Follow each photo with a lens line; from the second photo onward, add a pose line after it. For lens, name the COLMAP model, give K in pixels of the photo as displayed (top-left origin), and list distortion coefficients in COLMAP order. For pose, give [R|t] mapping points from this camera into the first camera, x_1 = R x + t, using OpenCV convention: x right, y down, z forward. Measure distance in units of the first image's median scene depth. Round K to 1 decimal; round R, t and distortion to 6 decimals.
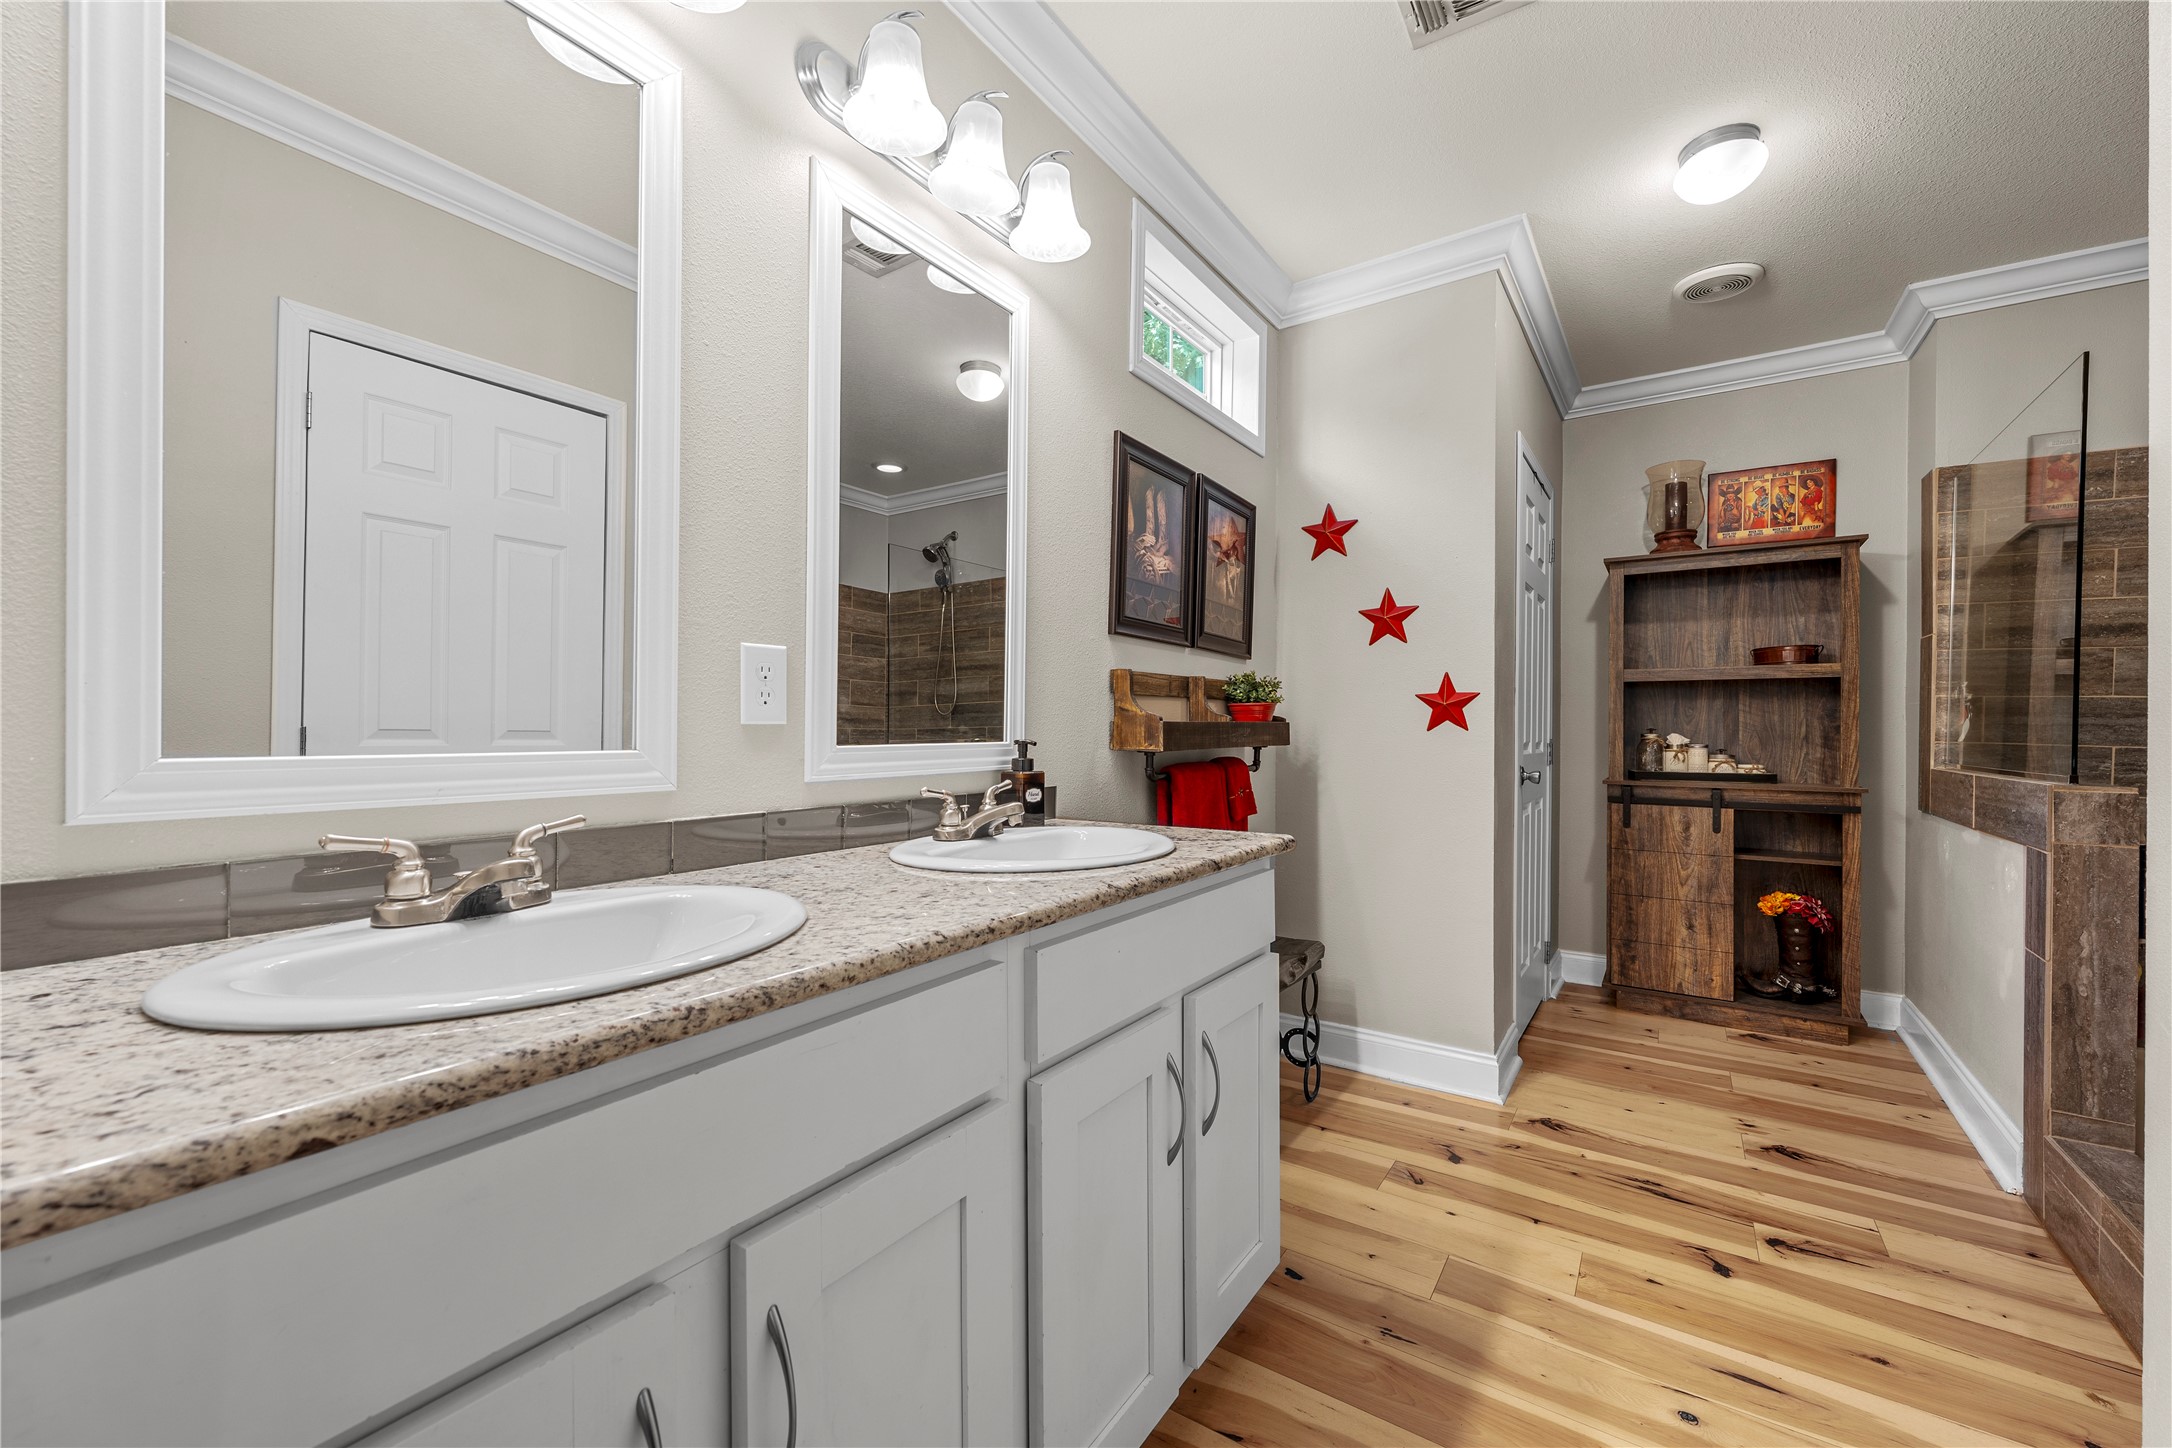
lens RADIAL K [[849.4, 0, 1119.3], [0, 849.4, 716.4], [0, 0, 1]] dist [0.001718, -0.000158]
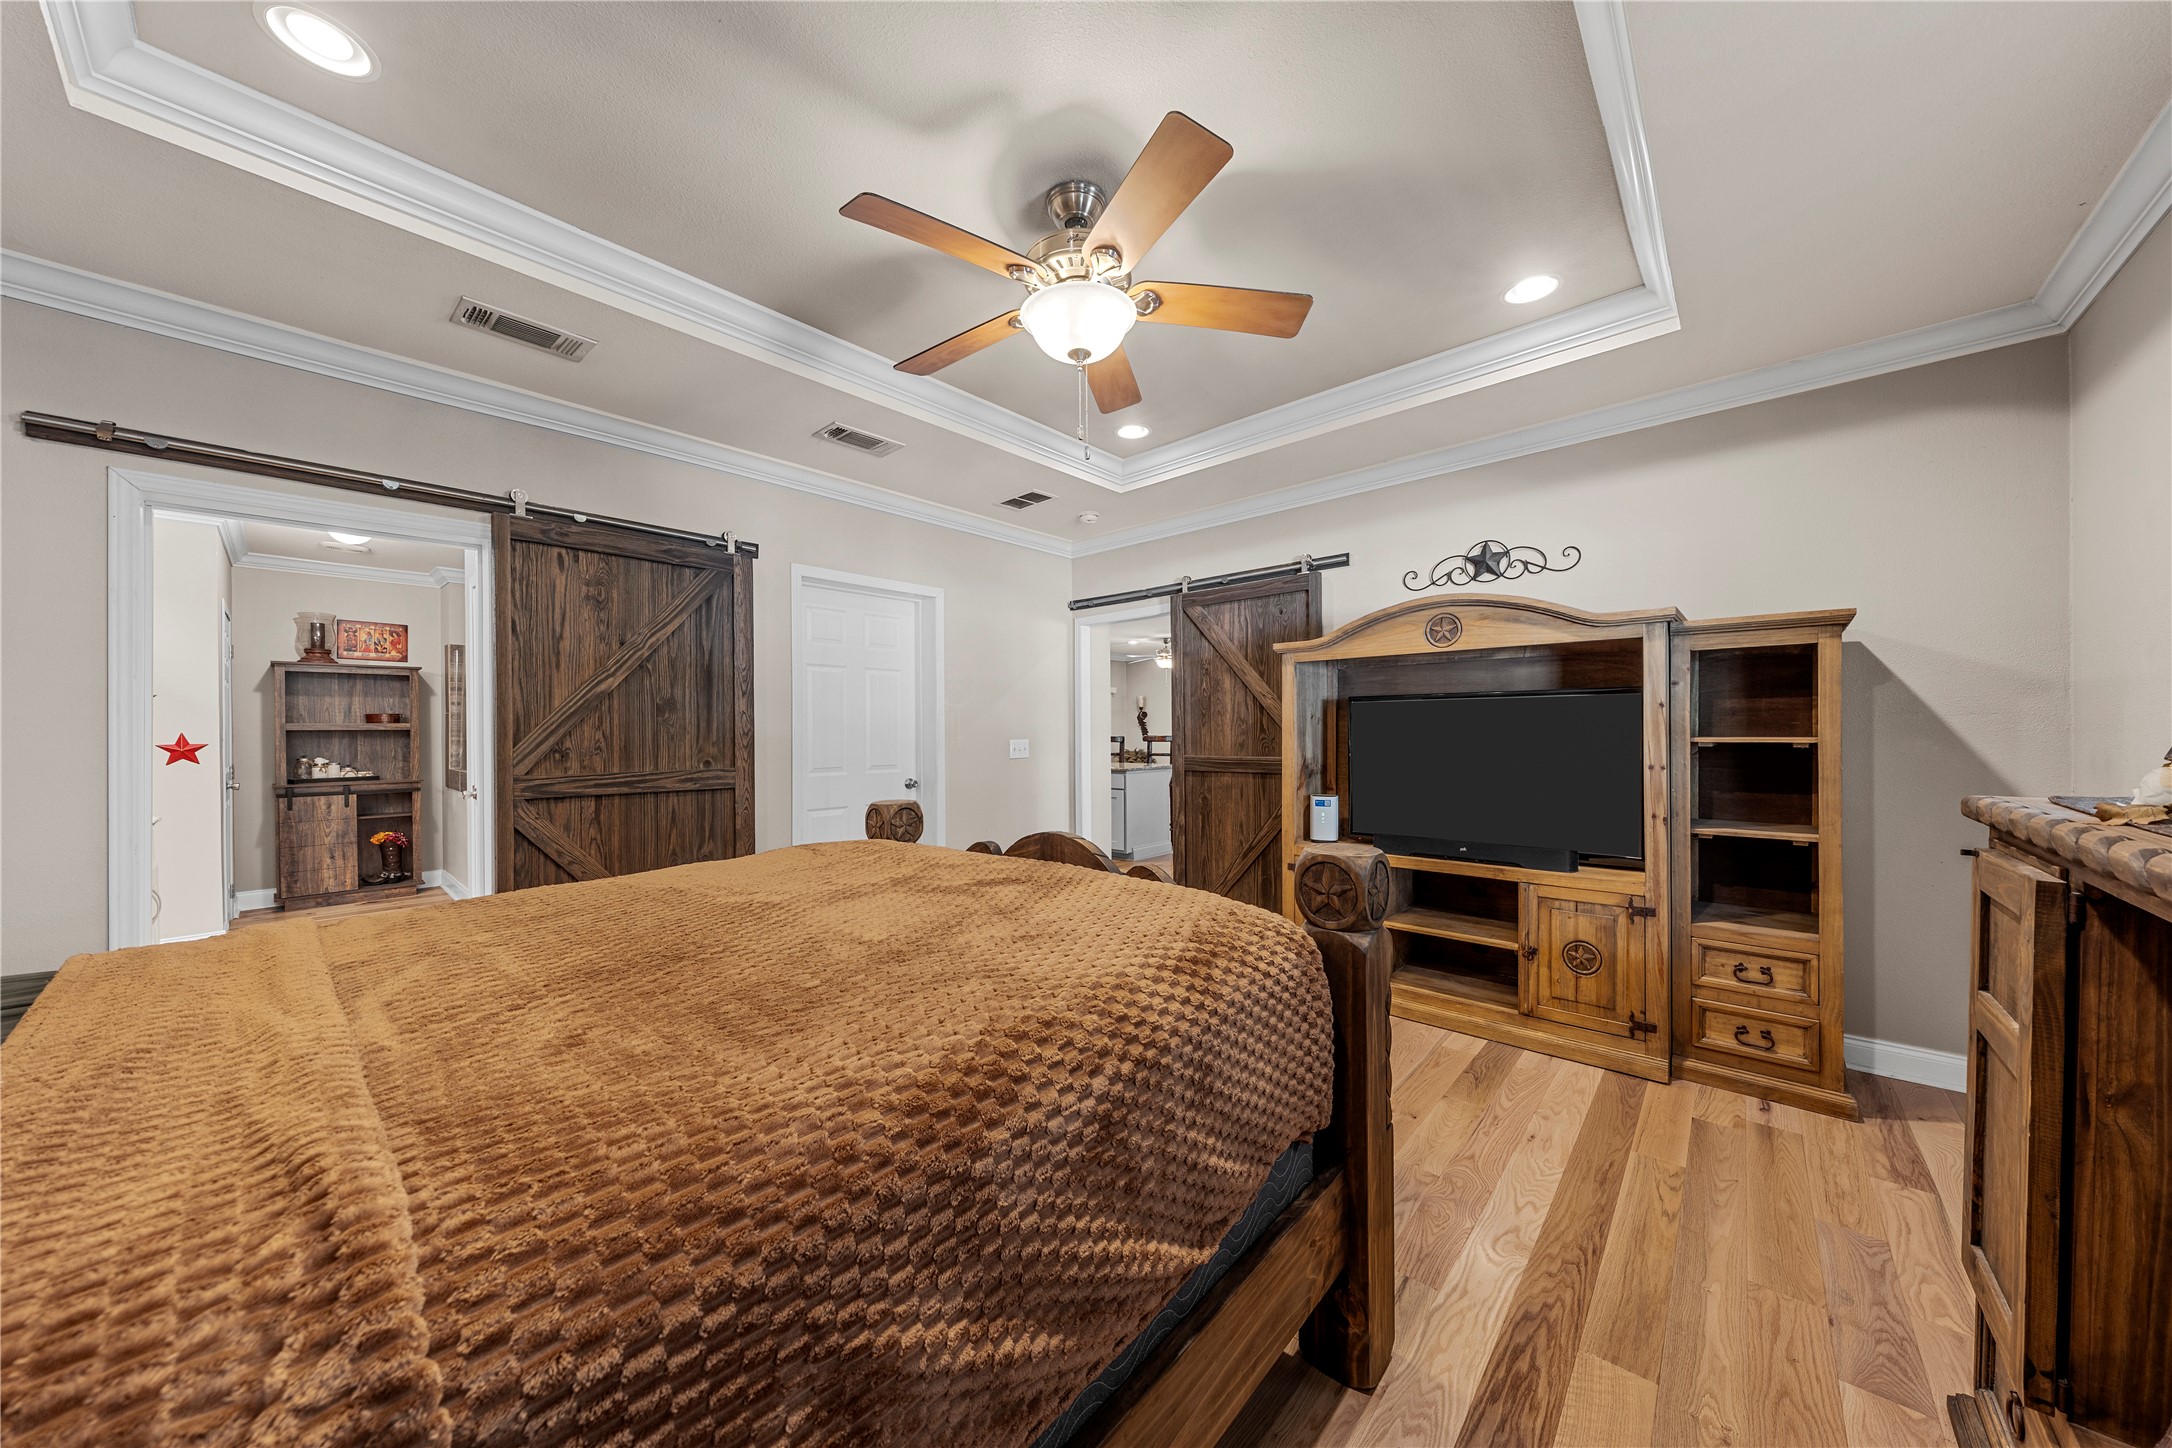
lens RADIAL K [[727.6, 0, 1093.7], [0, 727.6, 742.1], [0, 0, 1]] dist [-0.009676, -0.000089]
pose [[0.134515, -0.022120, 0.990665, -0.705413], [-0.004281, 0.999729, 0.022903, -0.059476], [-0.990902, -0.007322, 0.134384, -0.927599]]
